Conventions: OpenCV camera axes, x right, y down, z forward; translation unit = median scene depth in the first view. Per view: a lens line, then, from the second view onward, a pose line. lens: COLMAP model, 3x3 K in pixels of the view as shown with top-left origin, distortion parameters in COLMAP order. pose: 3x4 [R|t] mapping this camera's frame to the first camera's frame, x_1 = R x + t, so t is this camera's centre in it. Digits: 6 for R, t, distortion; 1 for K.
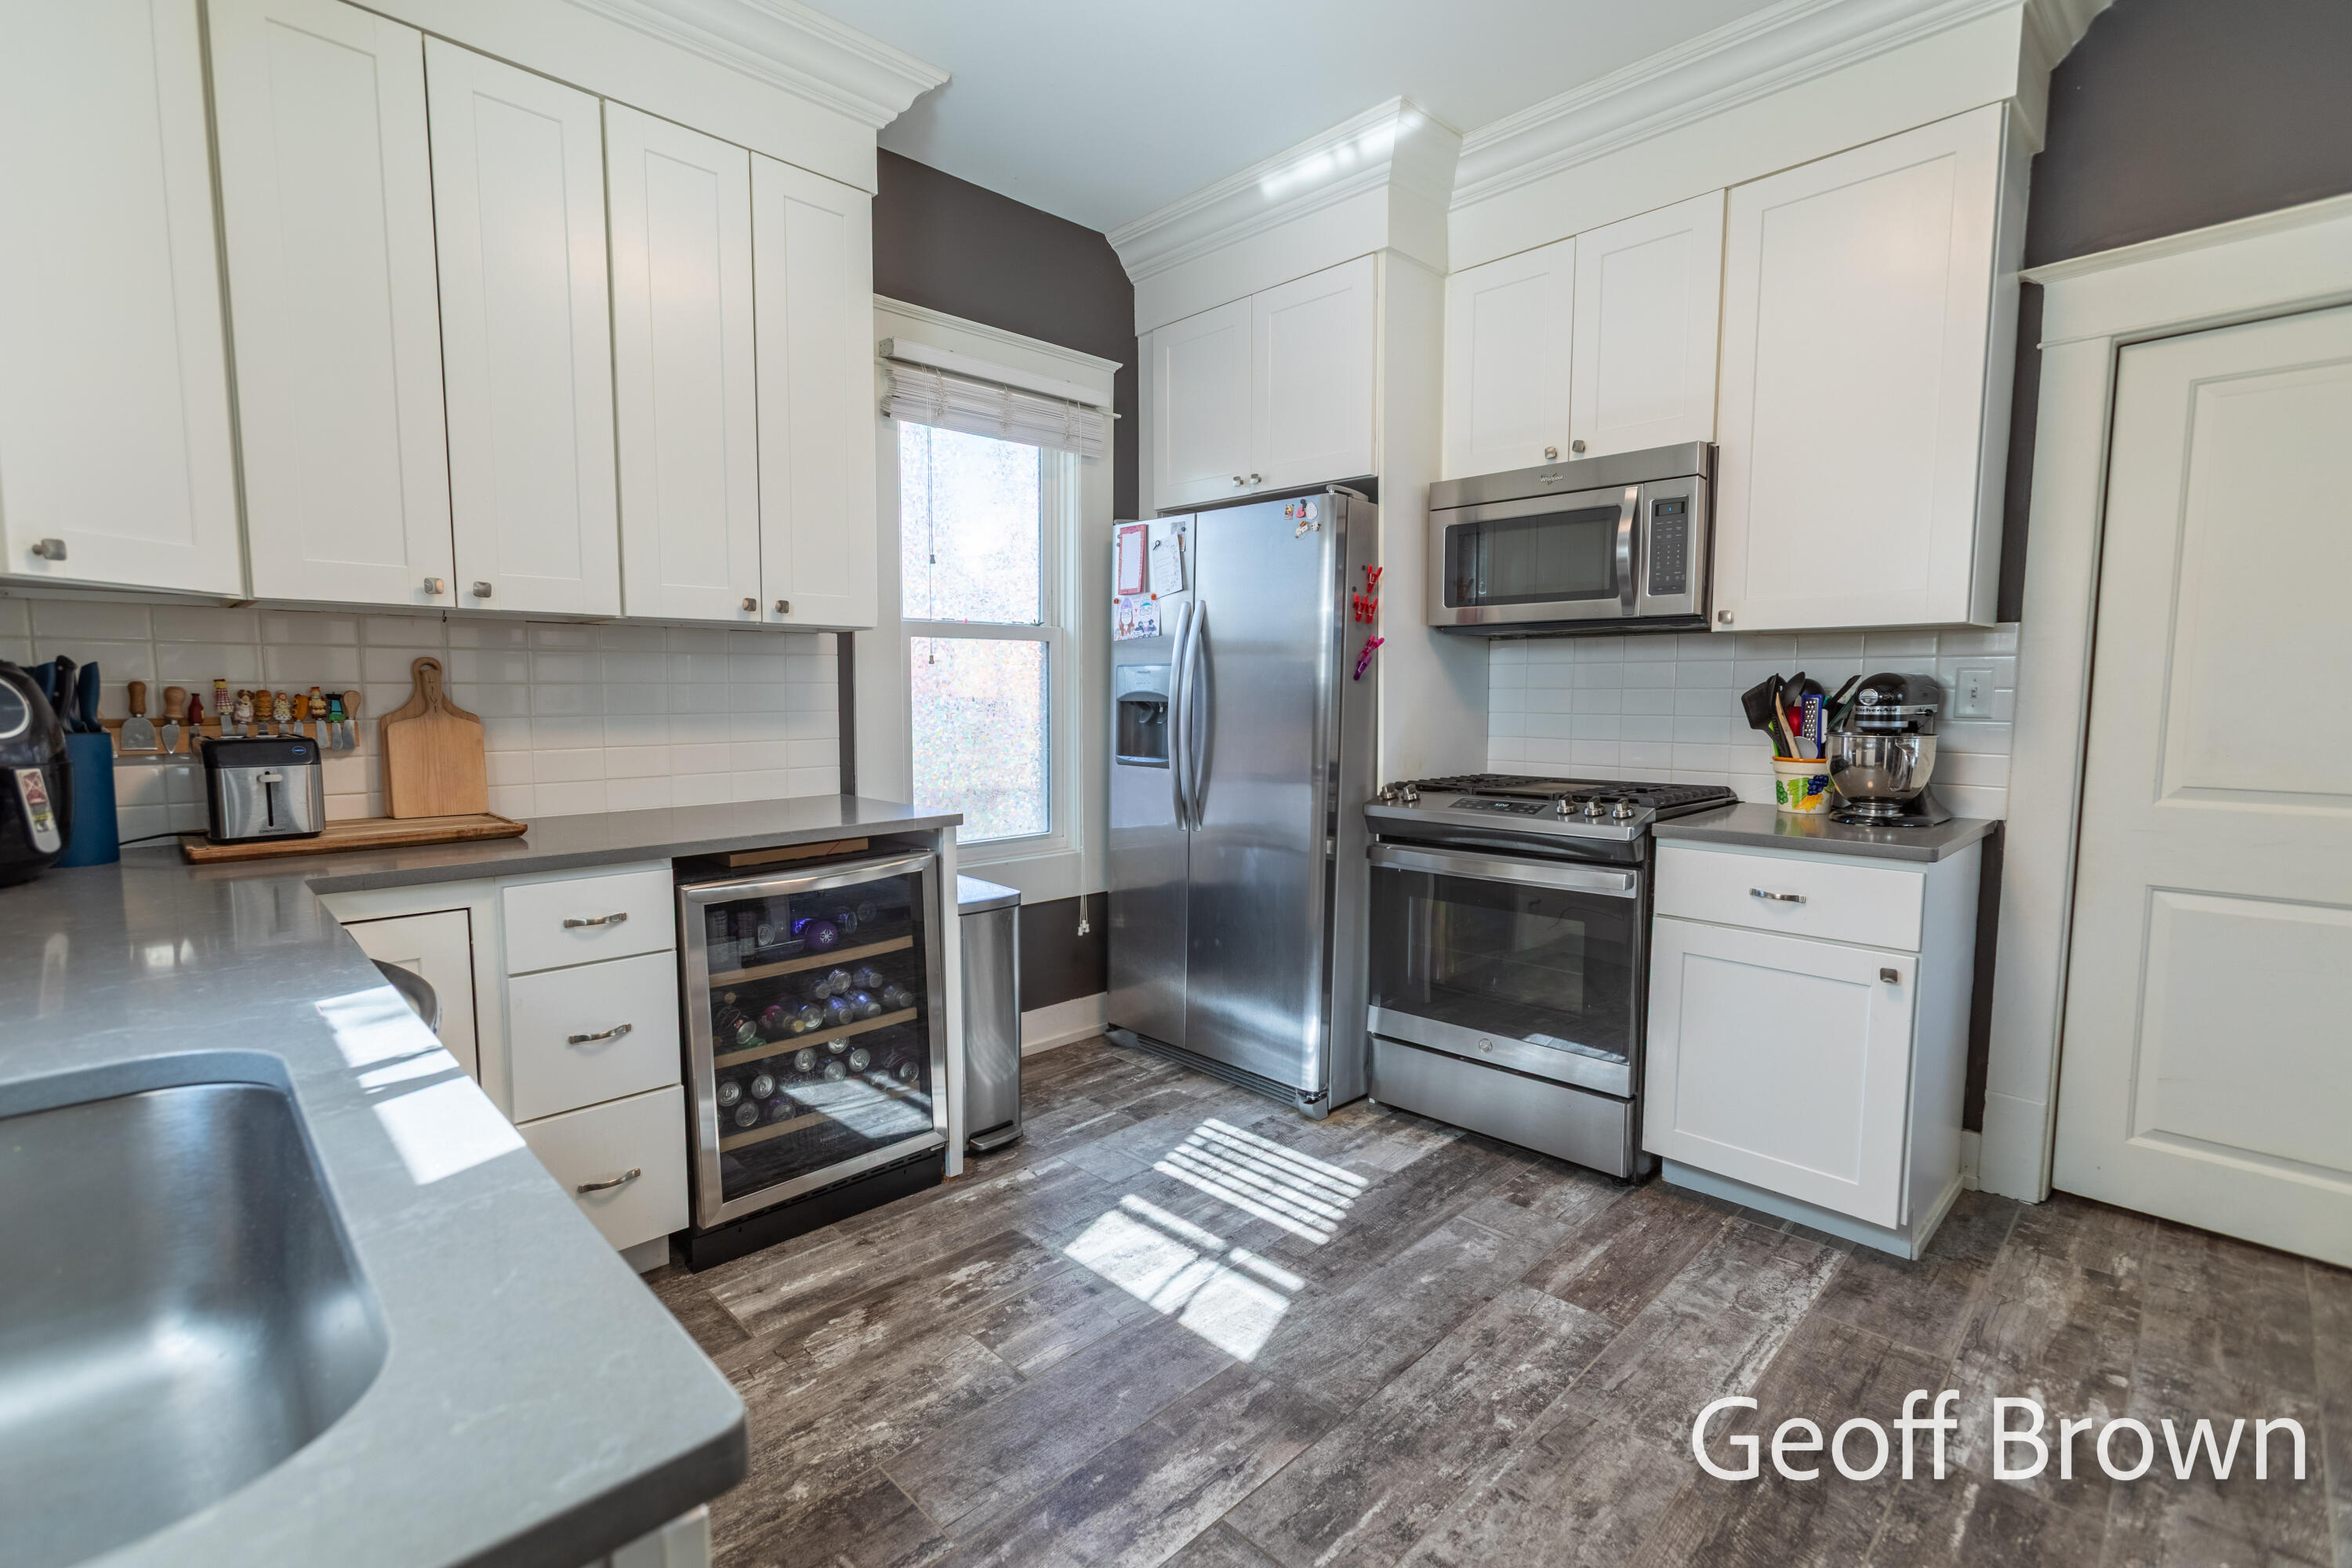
lens RADIAL K [[1053.4, 0, 1166.9], [0, 1053.4, 779.1], [0, 0, 1]] dist [-0.023855, 0.022239]
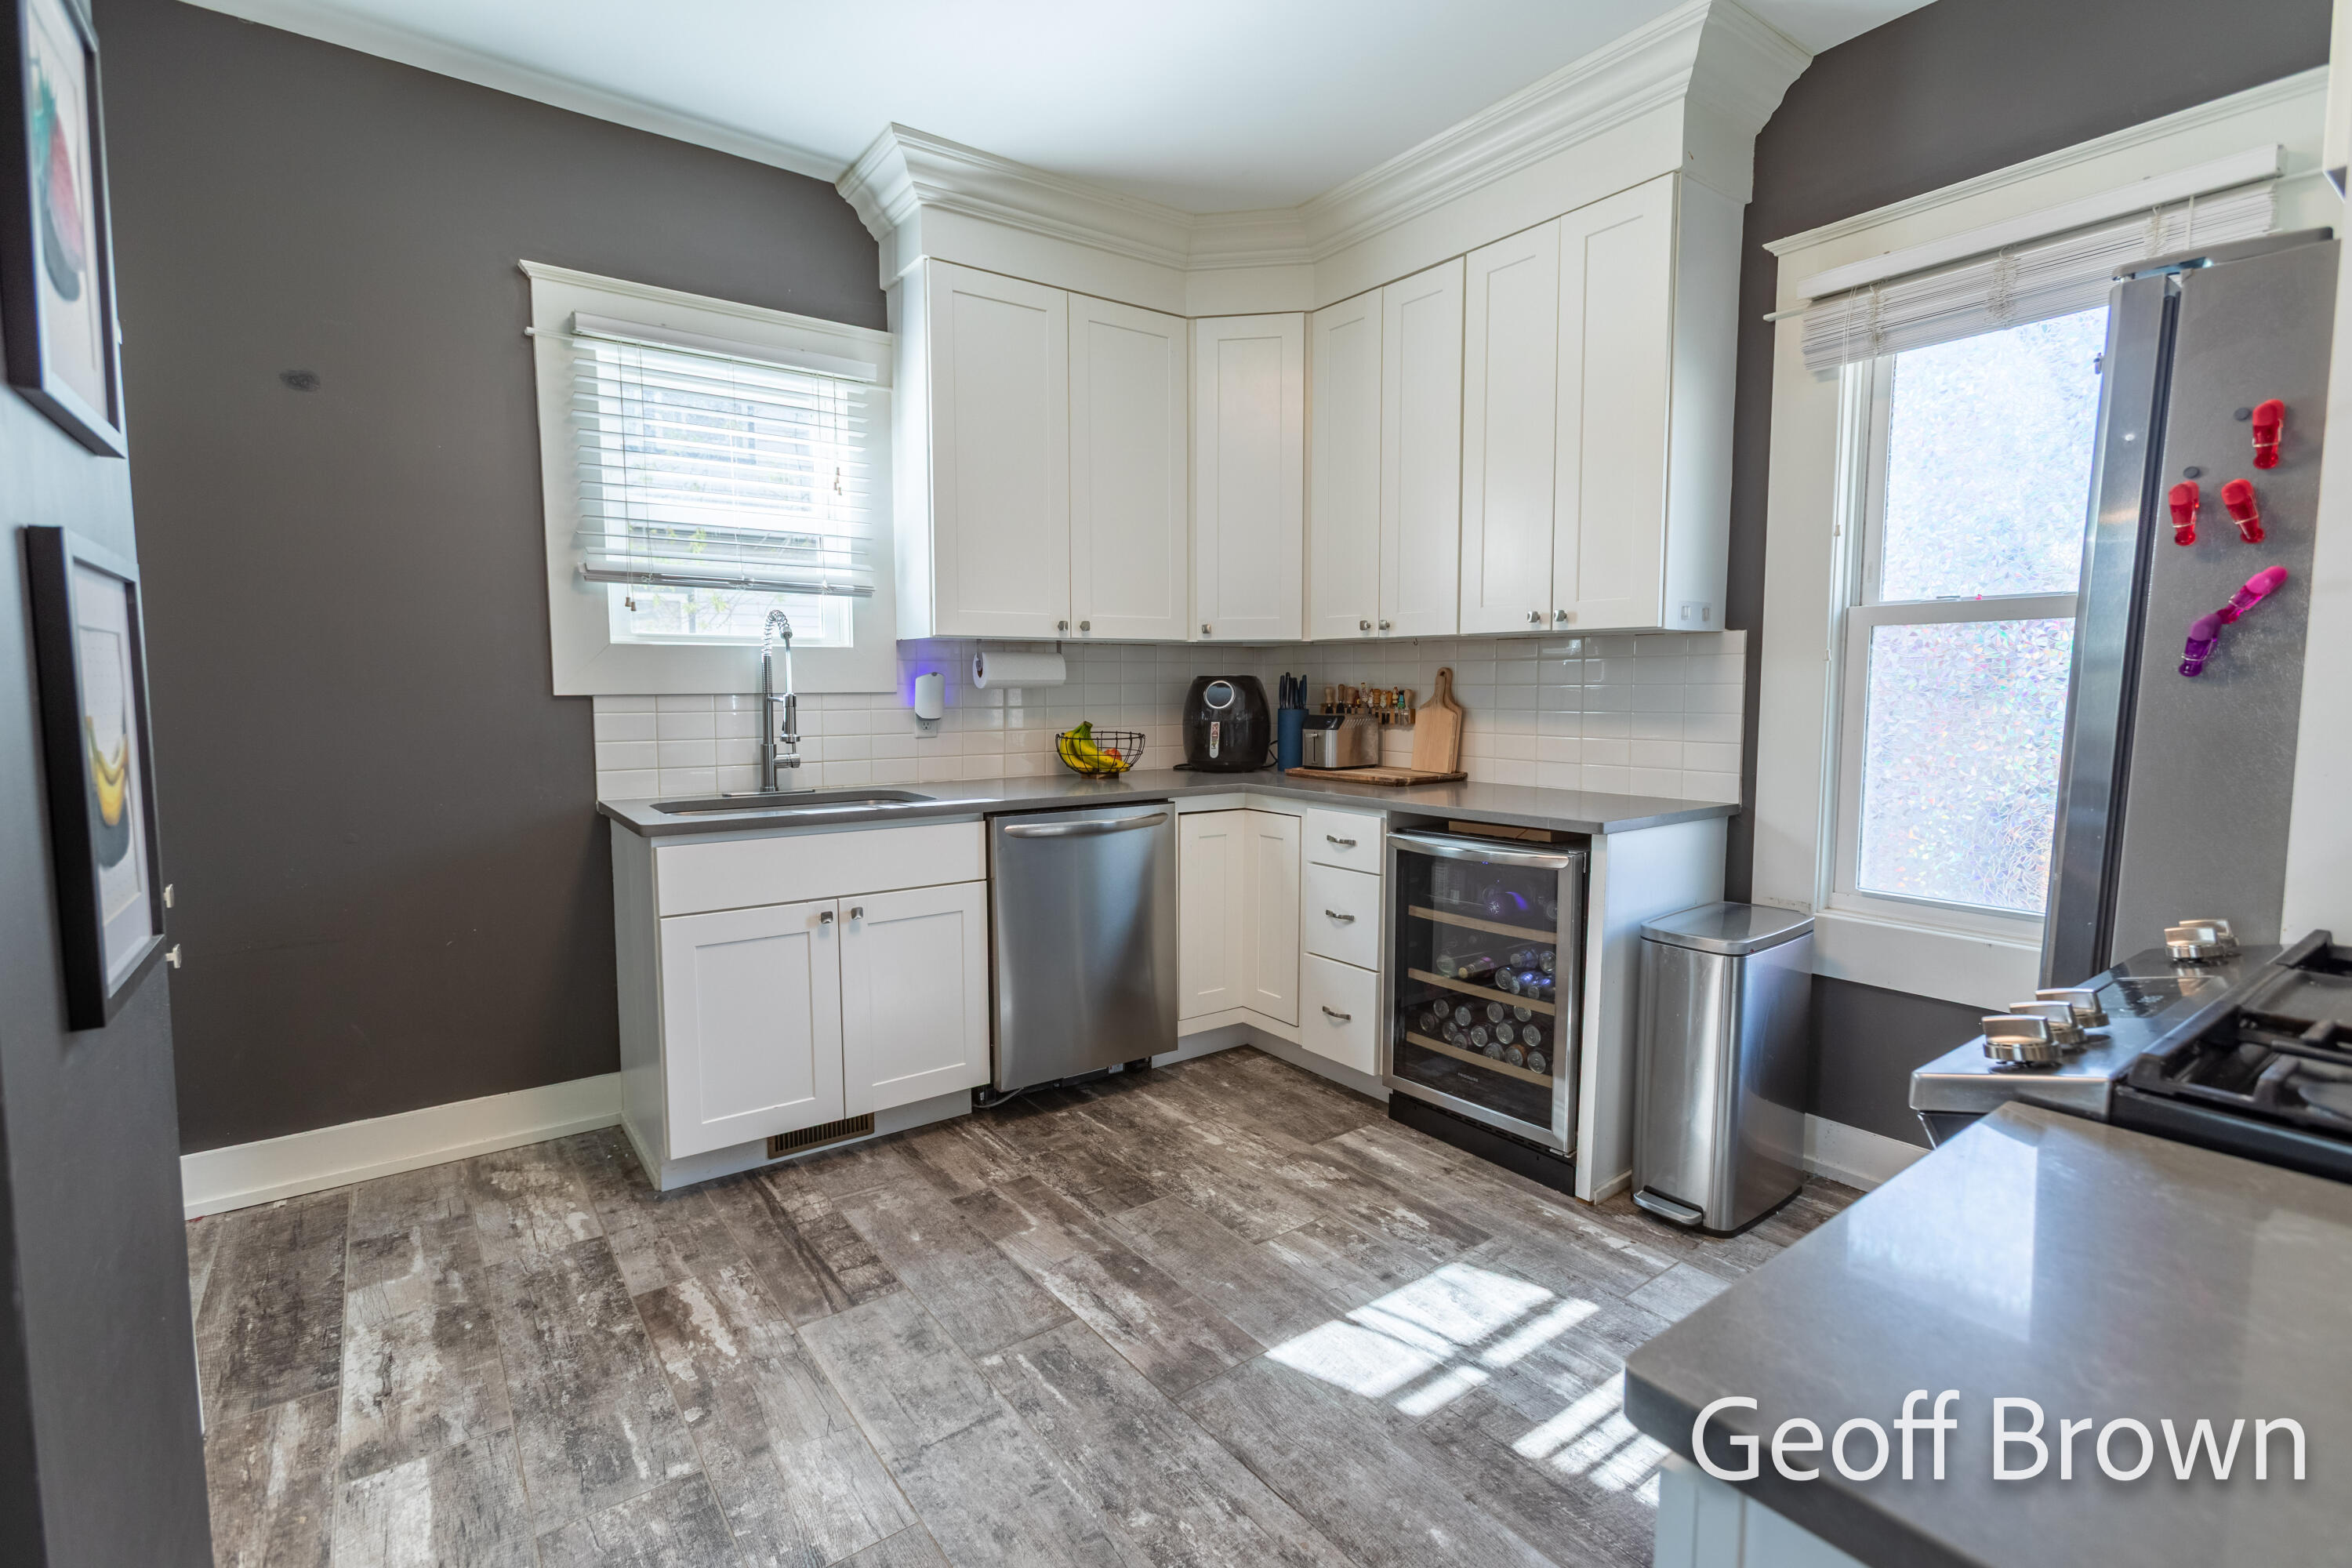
lens RADIAL K [[1057.7, 0, 1185.7], [0, 1057.7, 776.1], [0, 0, 1]] dist [-0.015825, 0.000635]
pose [[-0.120504, 0.081492, -0.989362, 0.958241], [-0.085192, 0.992099, 0.092093, -0.077370], [0.989051, 0.095383, -0.112609, 0.902572]]
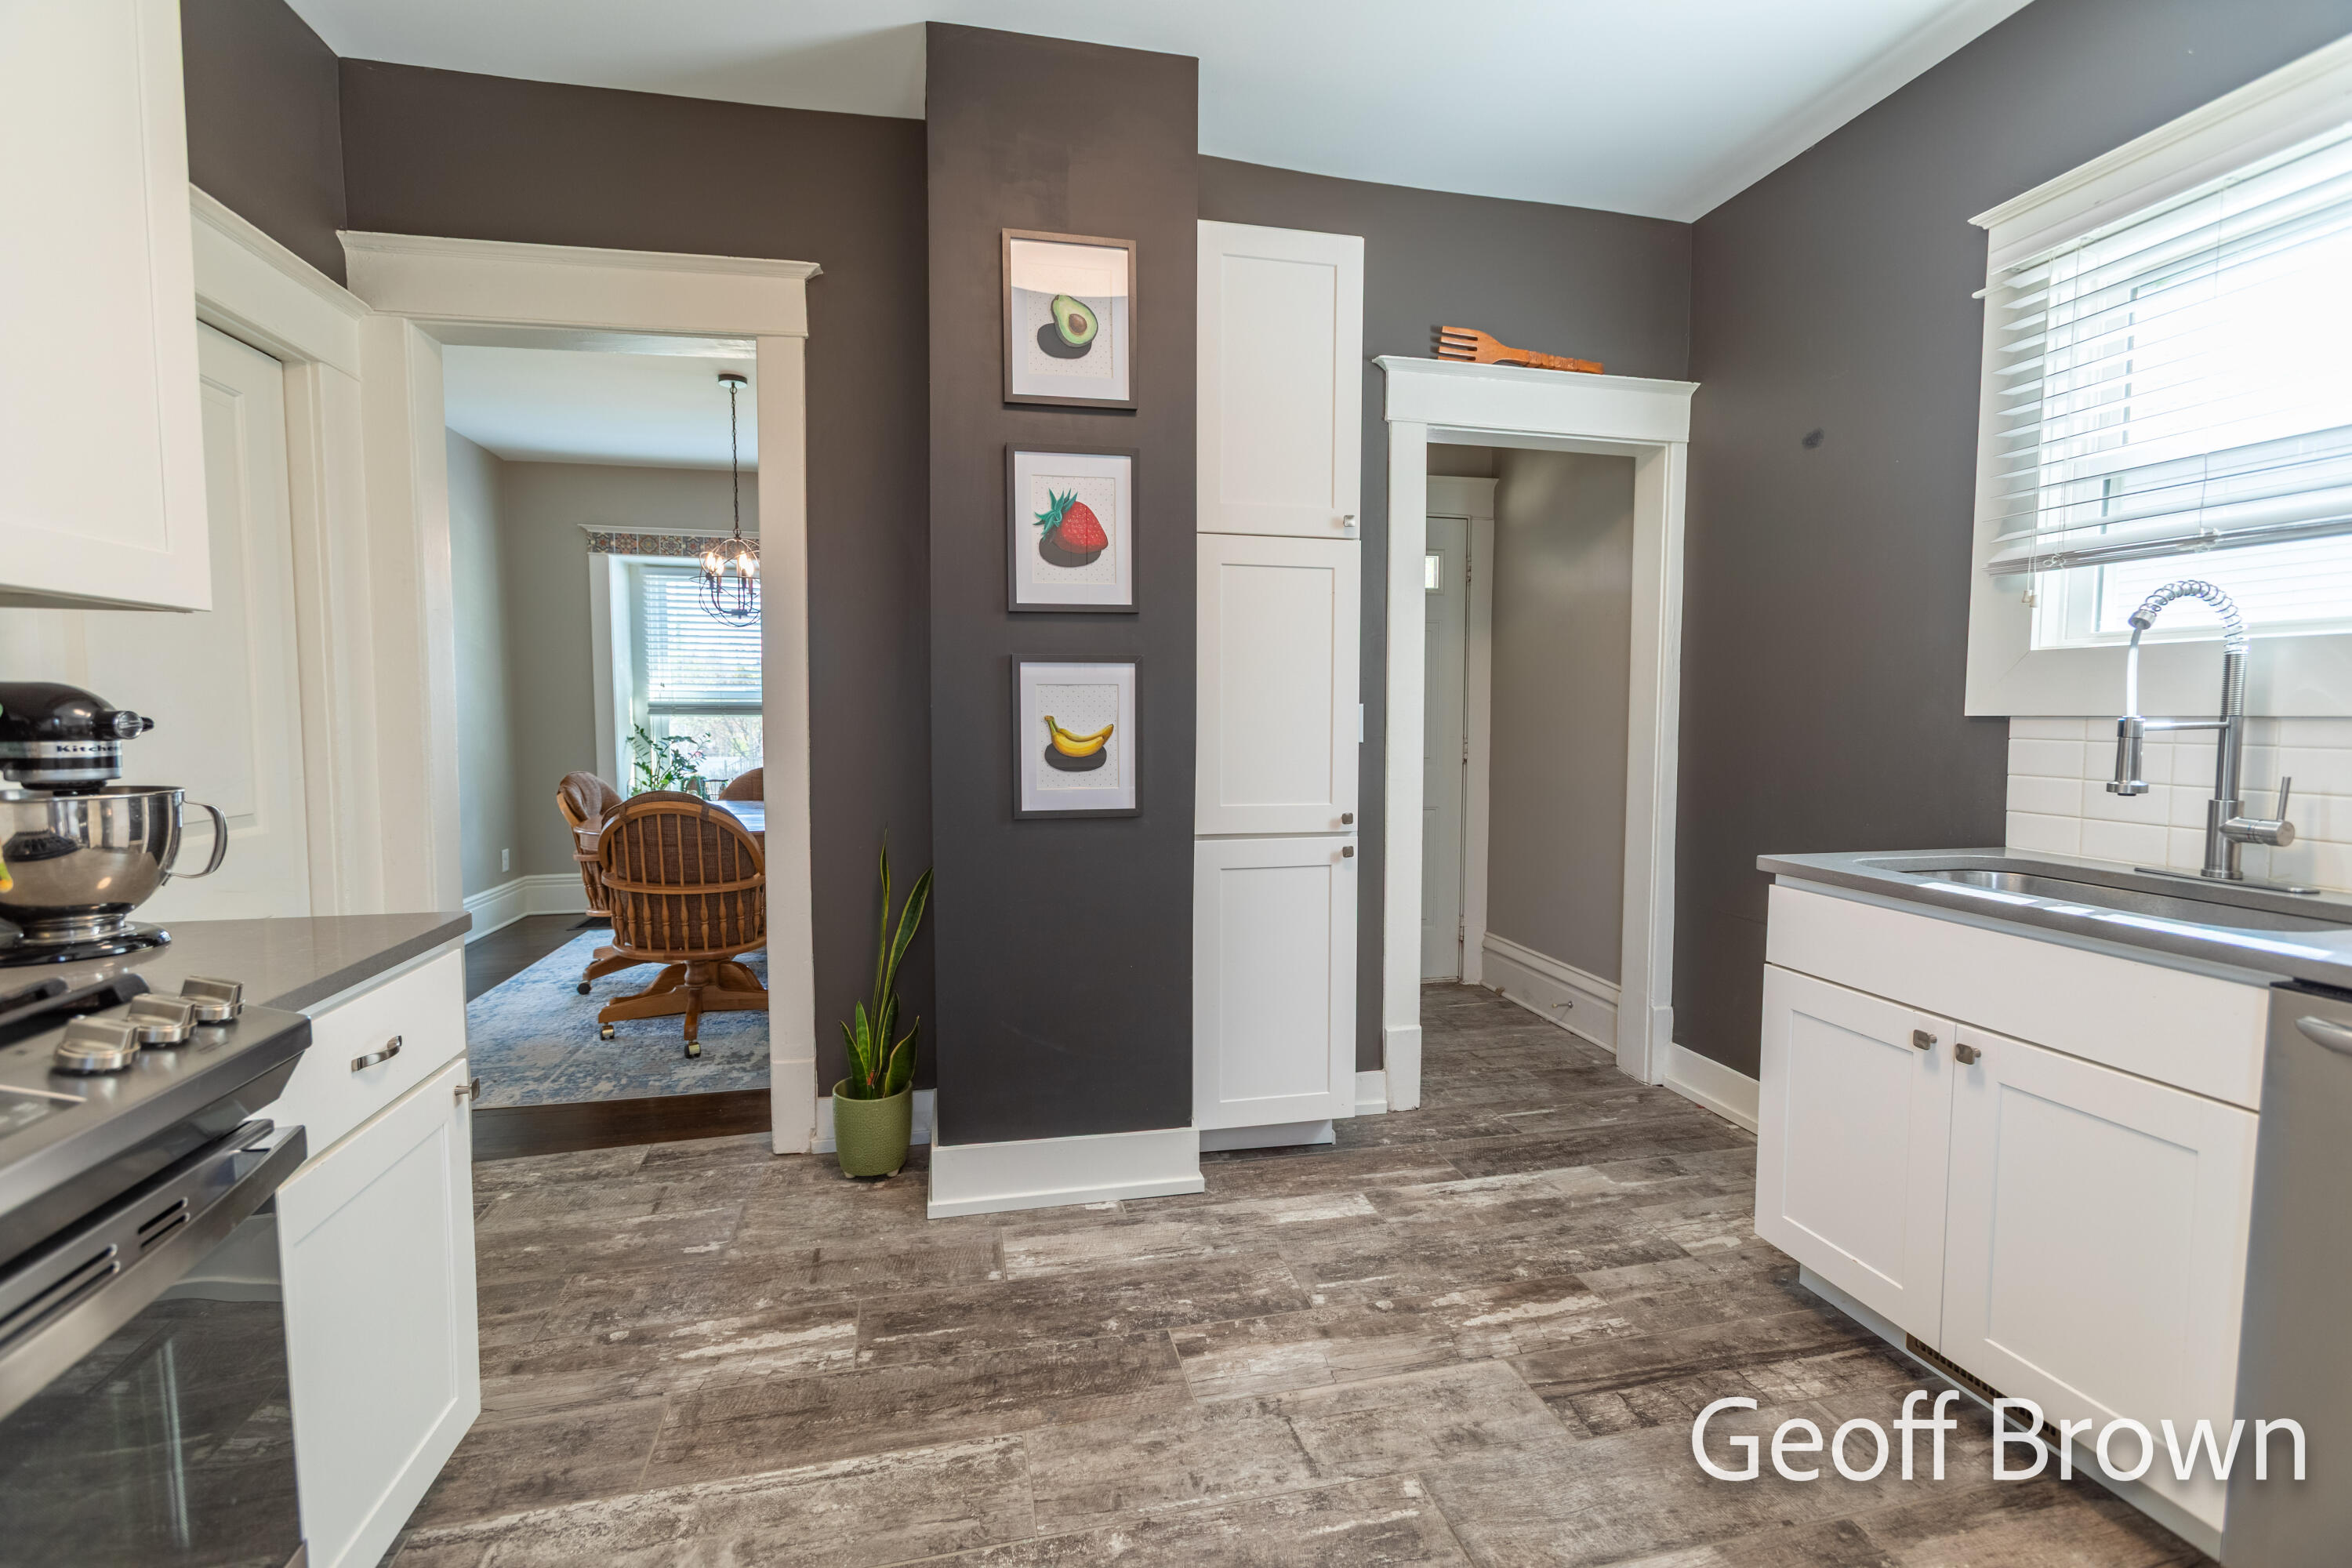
lens RADIAL K [[1036.8, 0, 1170.8], [0, 1036.8, 781.4], [0, 0, 1]] dist [0.002004, 0.000553]
pose [[-0.852798, -0.035733, 0.521017, -0.122134], [0.045984, 0.988644, 0.143070, -0.117891], [-0.520213, 0.145968, -0.841470, 1.354805]]
